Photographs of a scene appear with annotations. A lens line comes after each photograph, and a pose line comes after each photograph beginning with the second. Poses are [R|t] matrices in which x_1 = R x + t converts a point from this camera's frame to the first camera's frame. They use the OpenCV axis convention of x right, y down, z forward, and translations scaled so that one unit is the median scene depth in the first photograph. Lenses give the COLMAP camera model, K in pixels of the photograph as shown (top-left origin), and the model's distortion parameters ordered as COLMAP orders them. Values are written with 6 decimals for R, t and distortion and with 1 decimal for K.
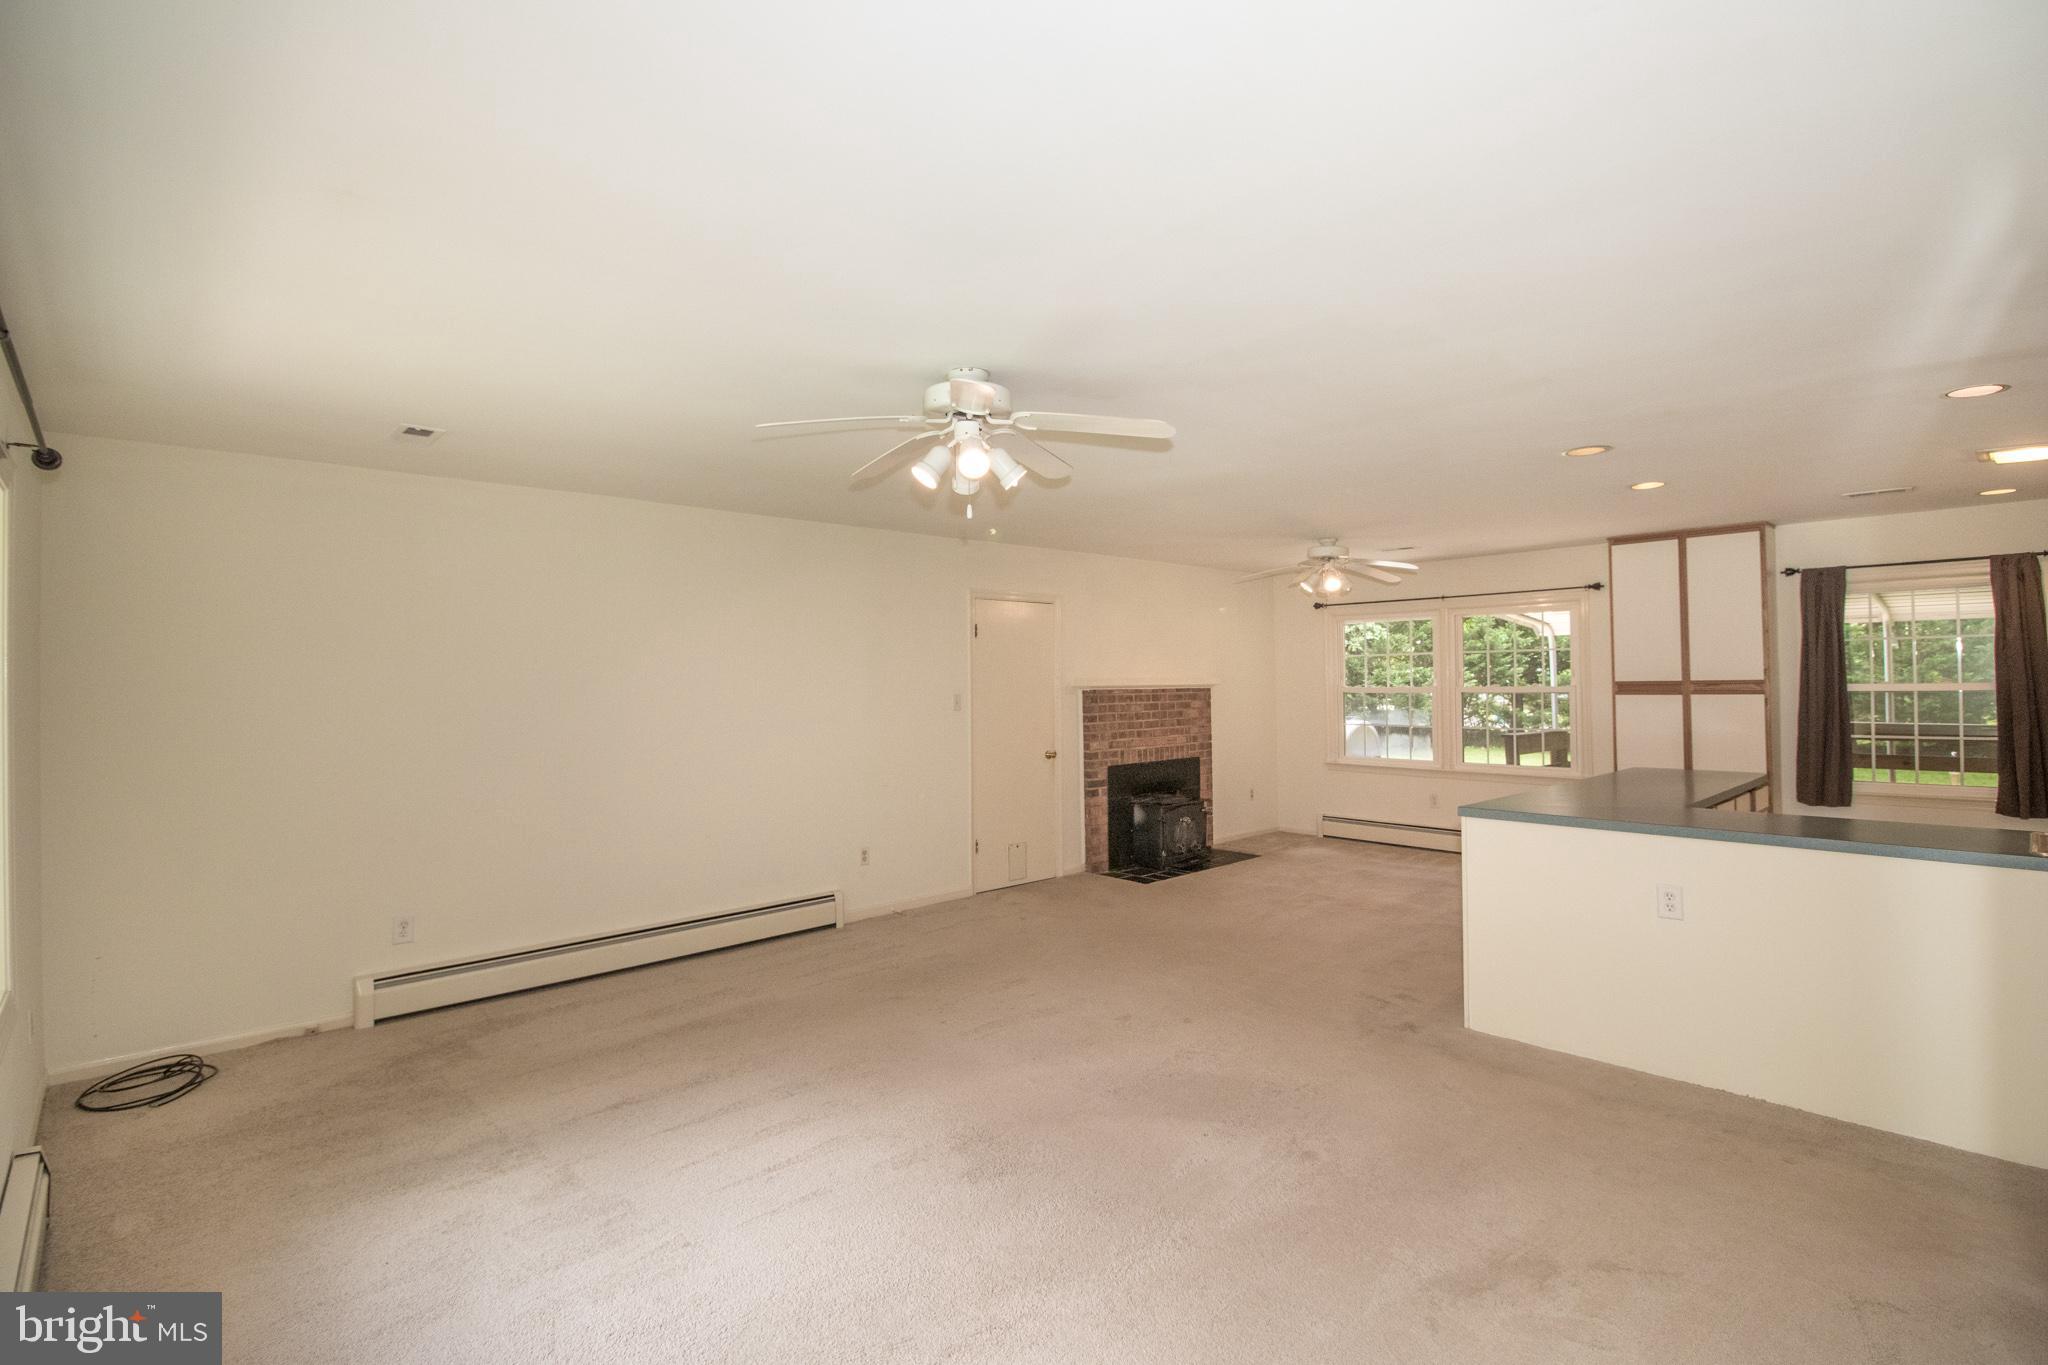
lens RADIAL K [[960.9, 0, 1007.1], [0, 960.9, 668.9], [0, 0, 1]] dist [-0.002228, -0.004642]
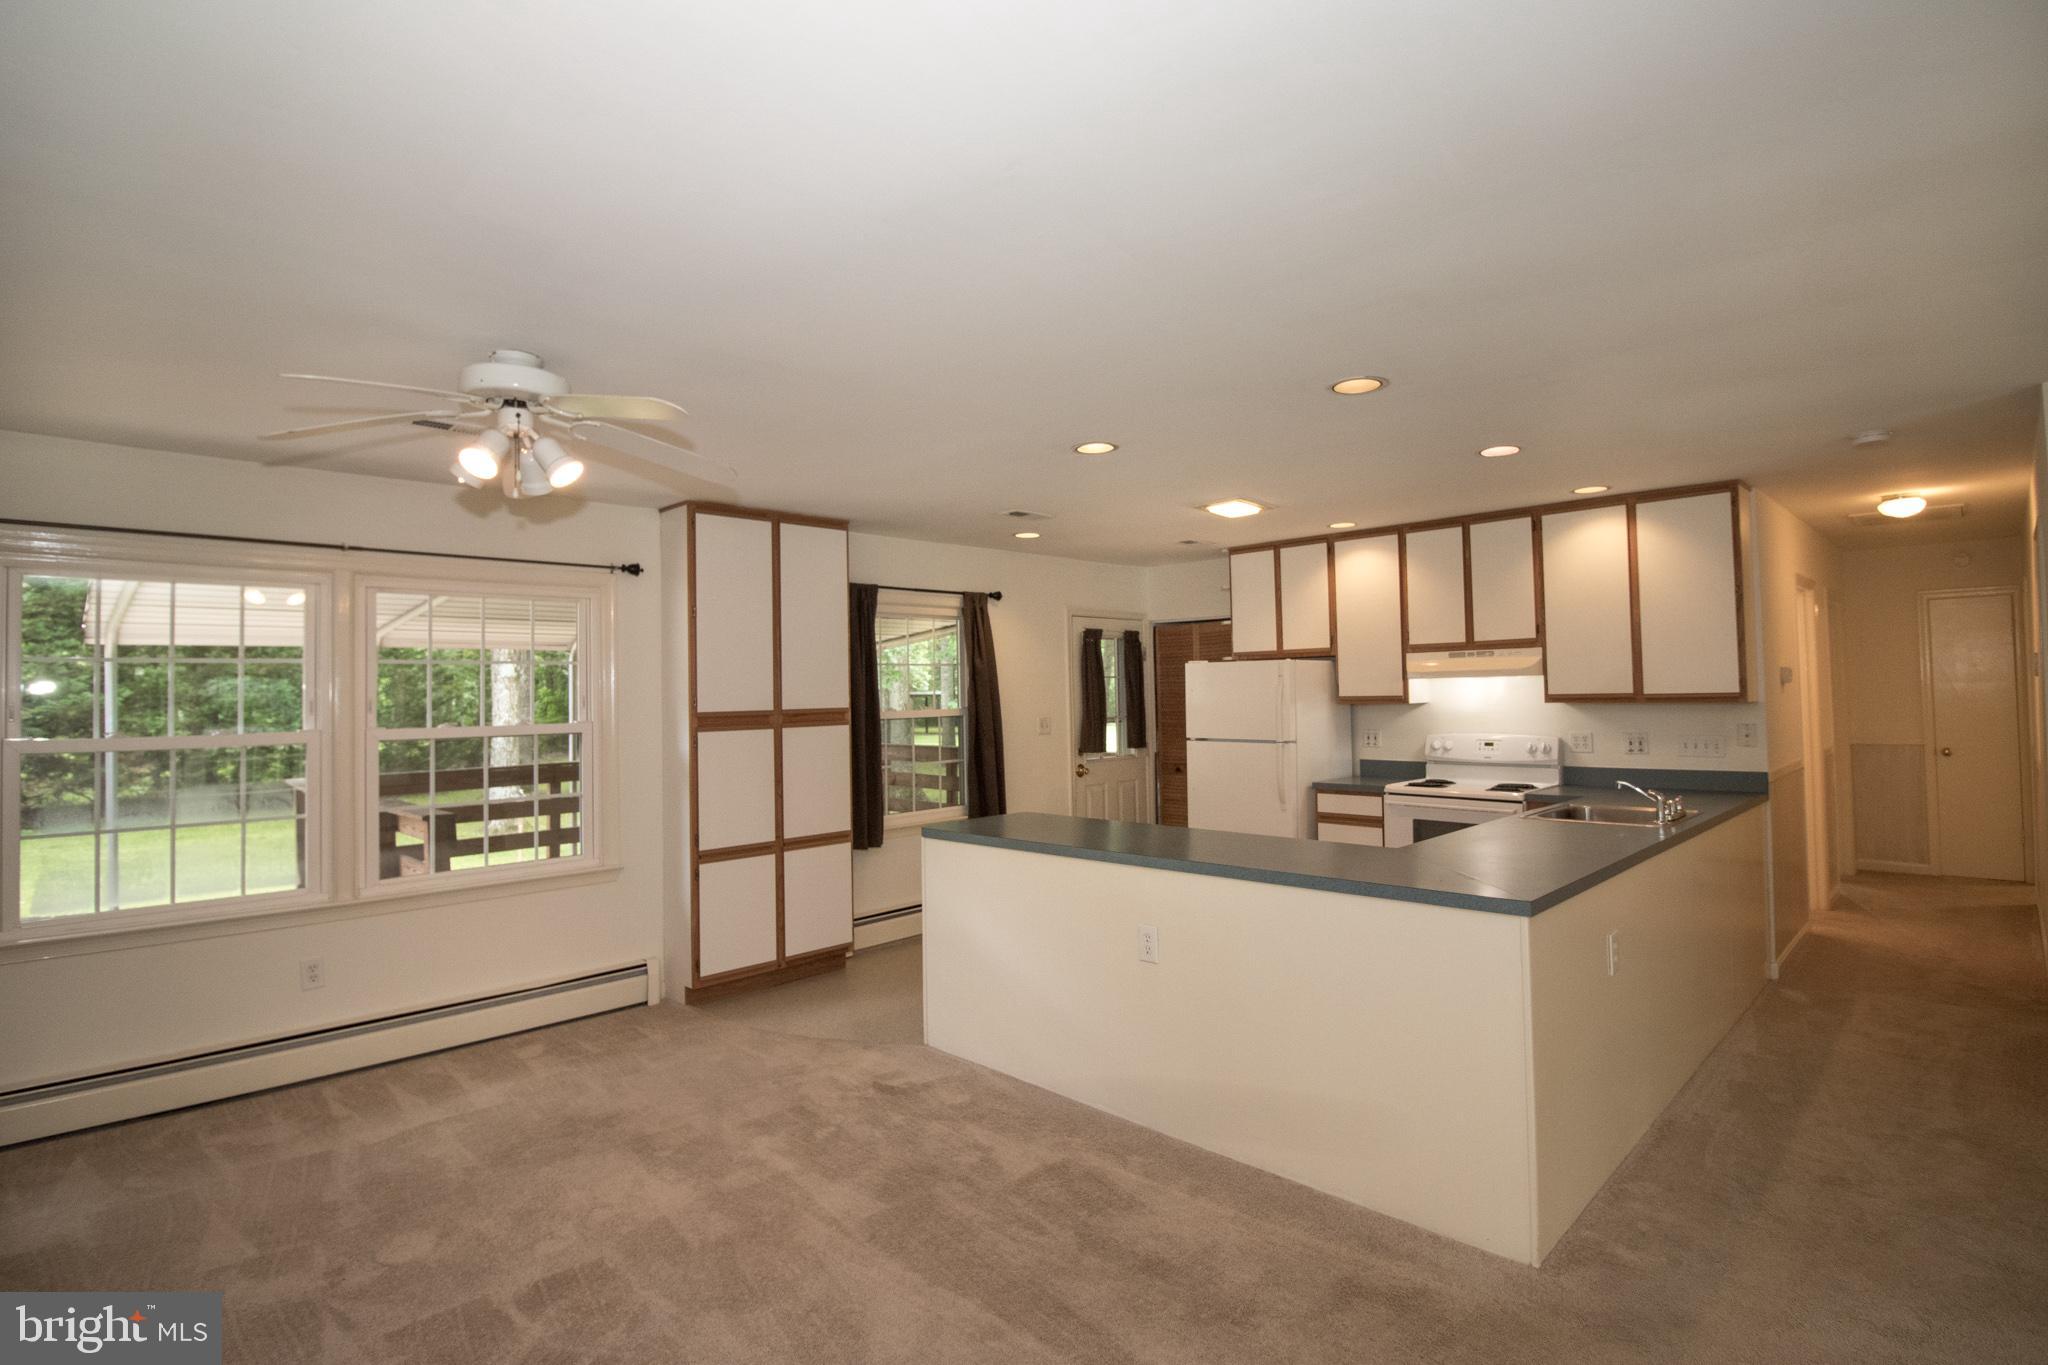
lens RADIAL K [[960.9, 0, 1035.8], [0, 960.9, 665.0], [0, 0, 1]] dist [-0.002228, -0.004642]
pose [[-0.062605, 0.045469, 0.997002, -0.054488], [0.009378, 0.998944, -0.044969, 0.011513], [-0.997994, 0.006534, -0.062965, 0.747172]]
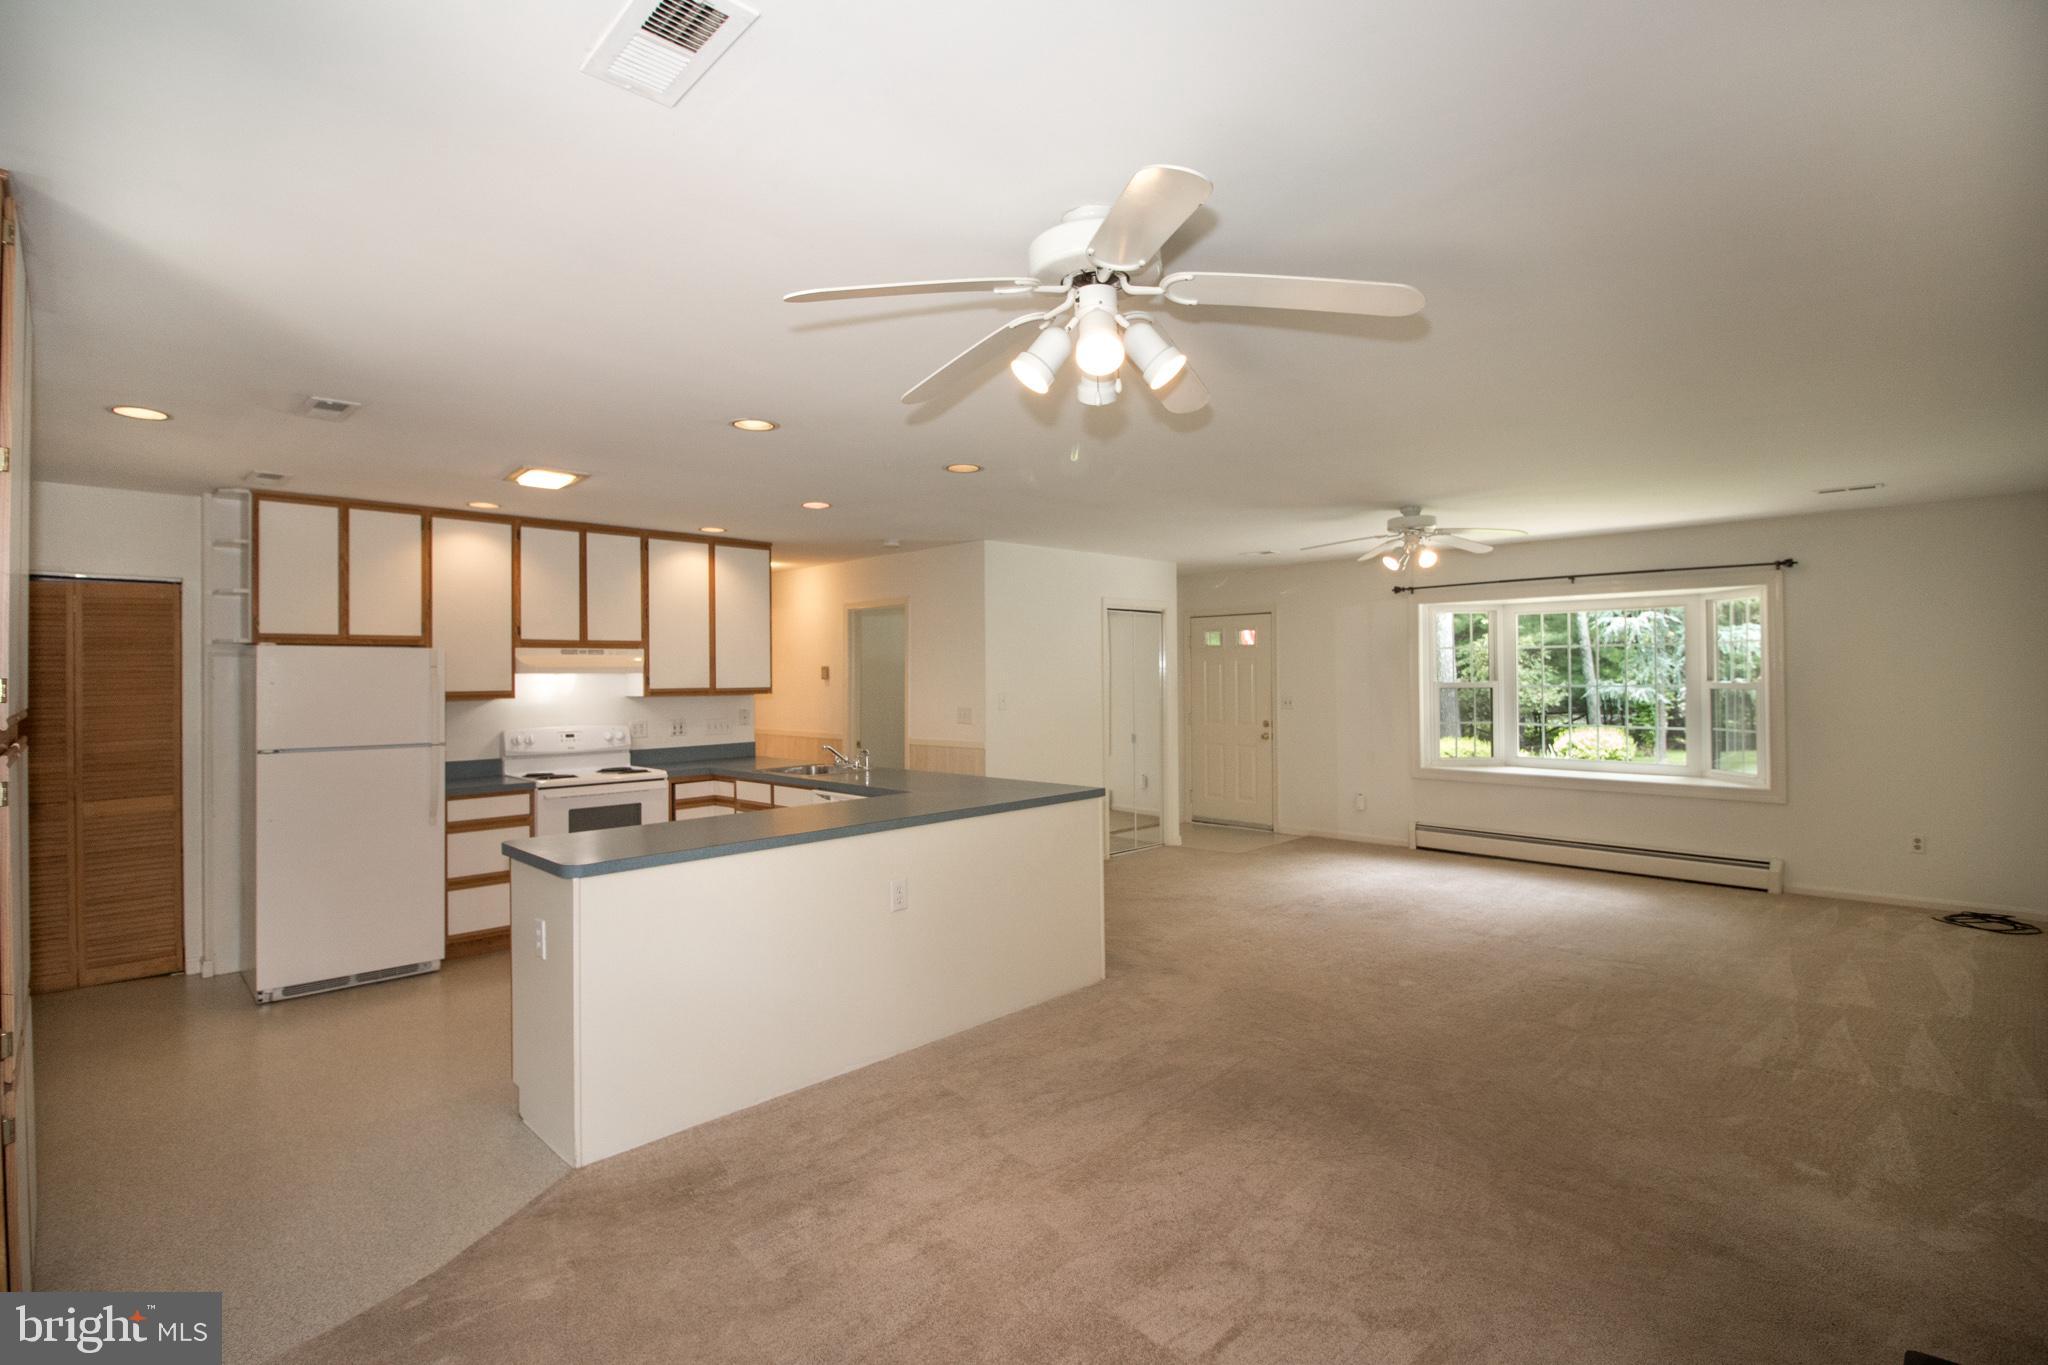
lens RADIAL K [[960.9, 0, 1055.1], [0, 960.9, 662.5], [0, 0, 1]] dist [-0.002228, -0.004642]
pose [[-0.998609, 0.020858, -0.048421, 0.308764], [0.022100, 0.999436, -0.025264, 0.010742], [0.047867, -0.026299, -0.998507, 1.180834]]
